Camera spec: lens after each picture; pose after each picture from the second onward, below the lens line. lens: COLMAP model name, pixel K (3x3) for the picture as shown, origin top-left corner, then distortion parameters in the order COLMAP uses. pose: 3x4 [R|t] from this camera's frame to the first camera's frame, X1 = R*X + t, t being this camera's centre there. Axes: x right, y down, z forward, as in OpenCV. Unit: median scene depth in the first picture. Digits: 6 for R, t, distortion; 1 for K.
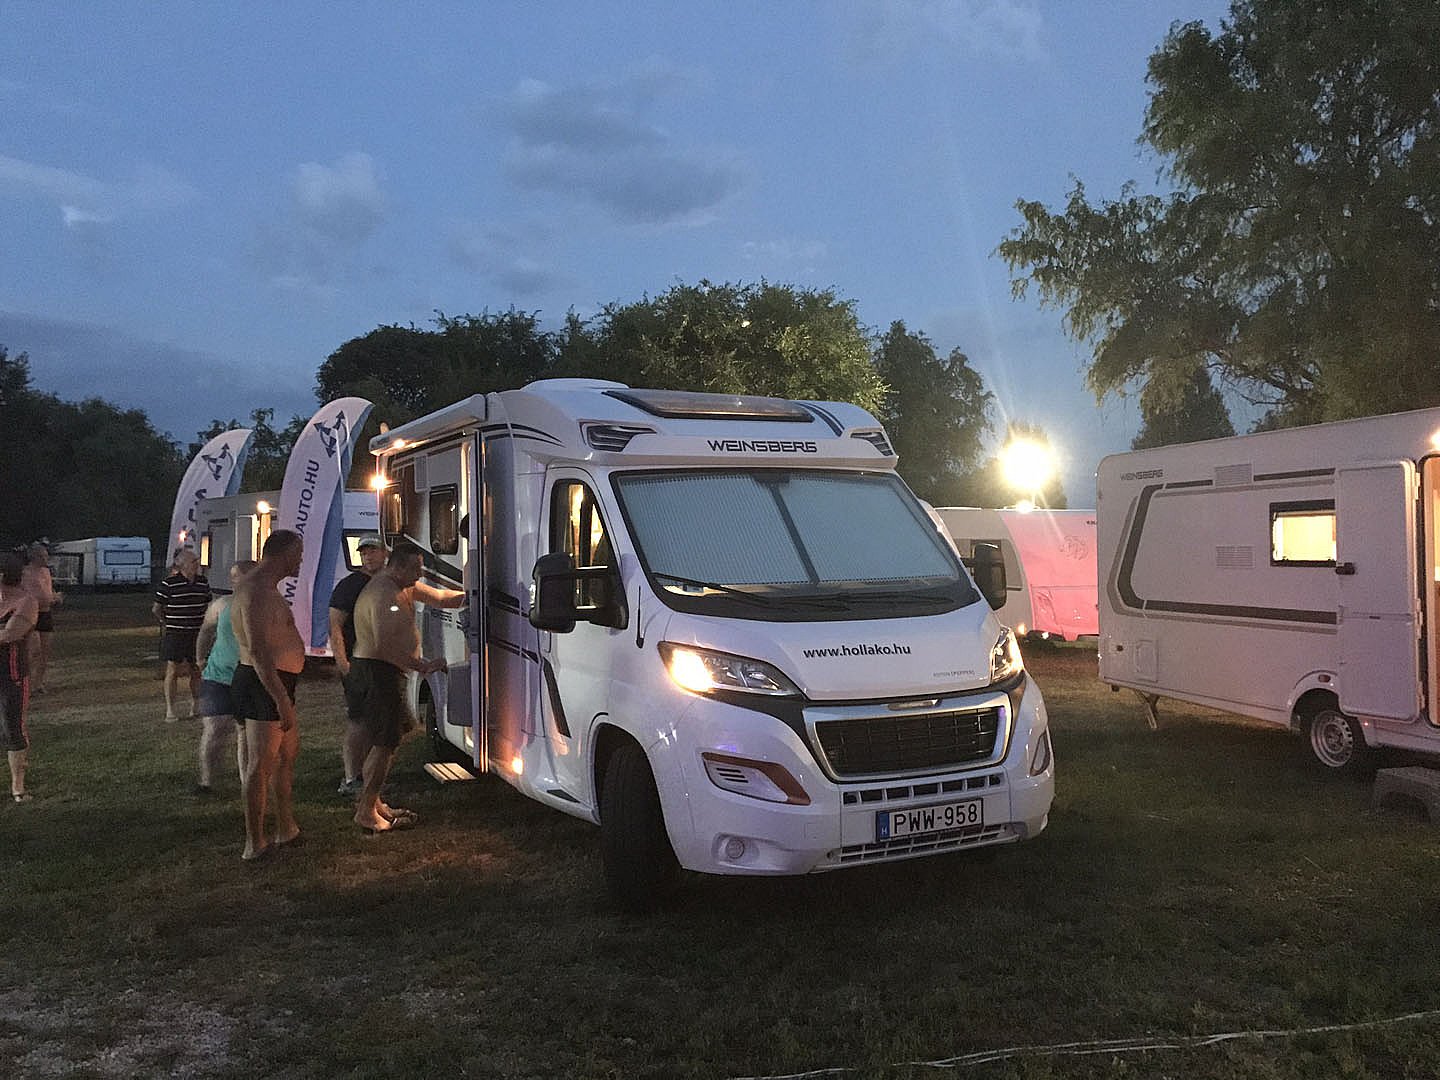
lens RADIAL K [[1157.3, 0, 720.0], [0, 1157.3, 540.0], [0, 0, 1]] dist [0.002224, -0.007278]
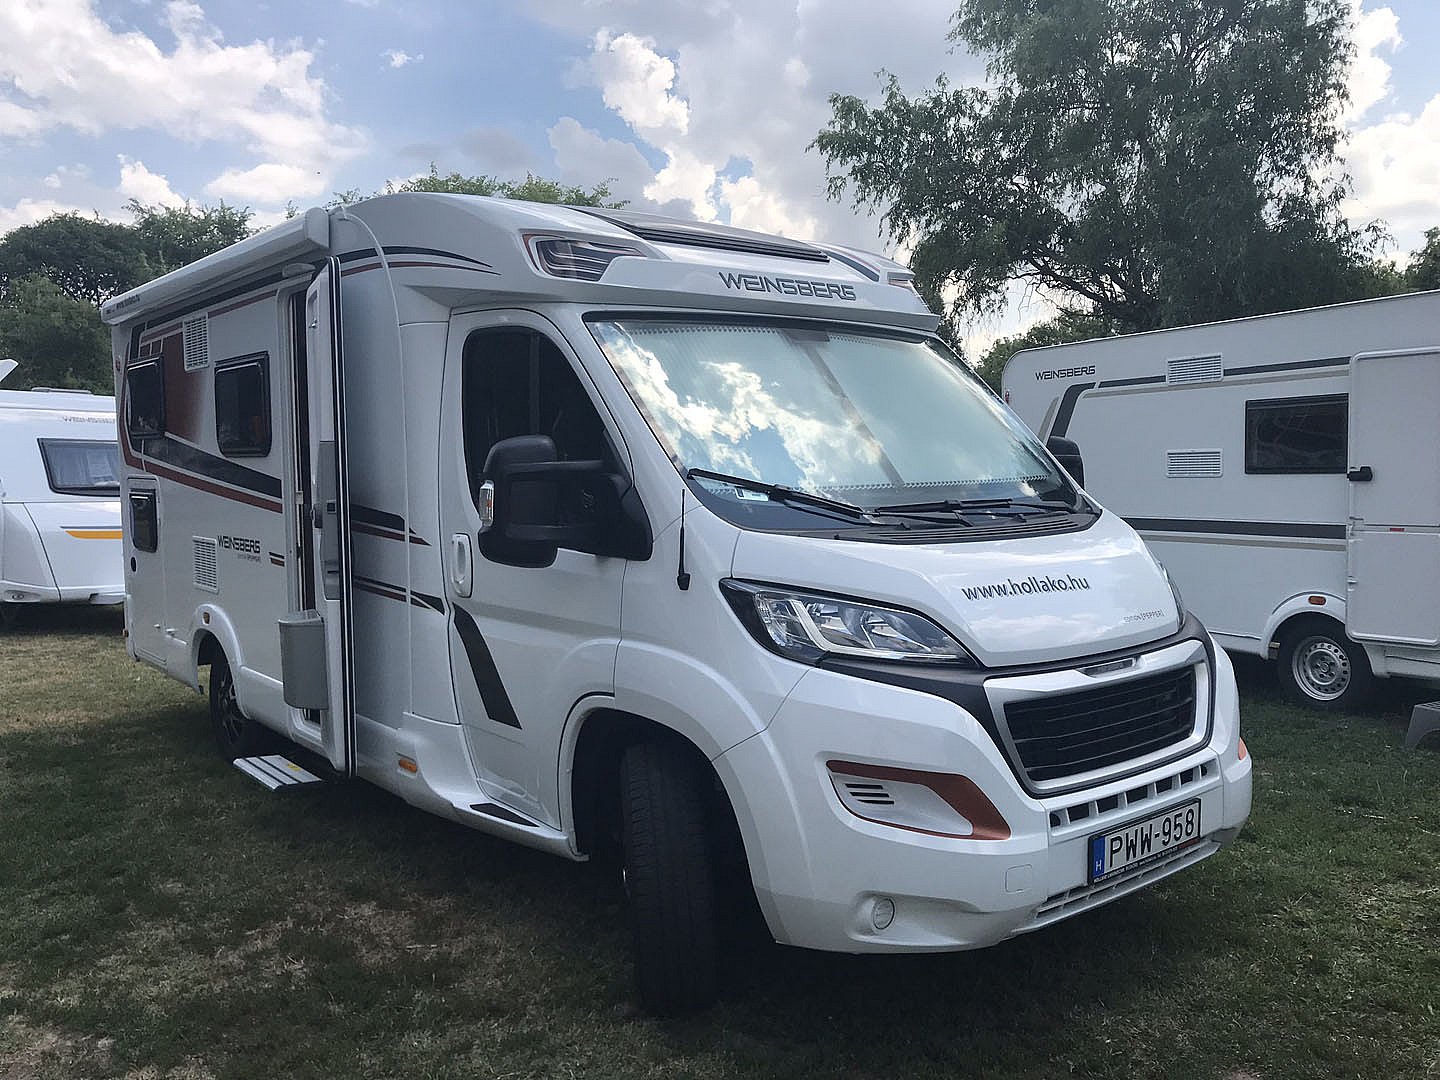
lens RADIAL K [[1158.6, 0, 720.0], [0, 1158.6, 540.0], [0, 0, 1]] dist [0.005721, 0.012856]
pose [[0.973405, -0.014789, 0.228612, -0.150518], [0.000058, 0.997930, 0.064312, 0.022062], [-0.229090, -0.062588, 0.971391, 0.317965]]
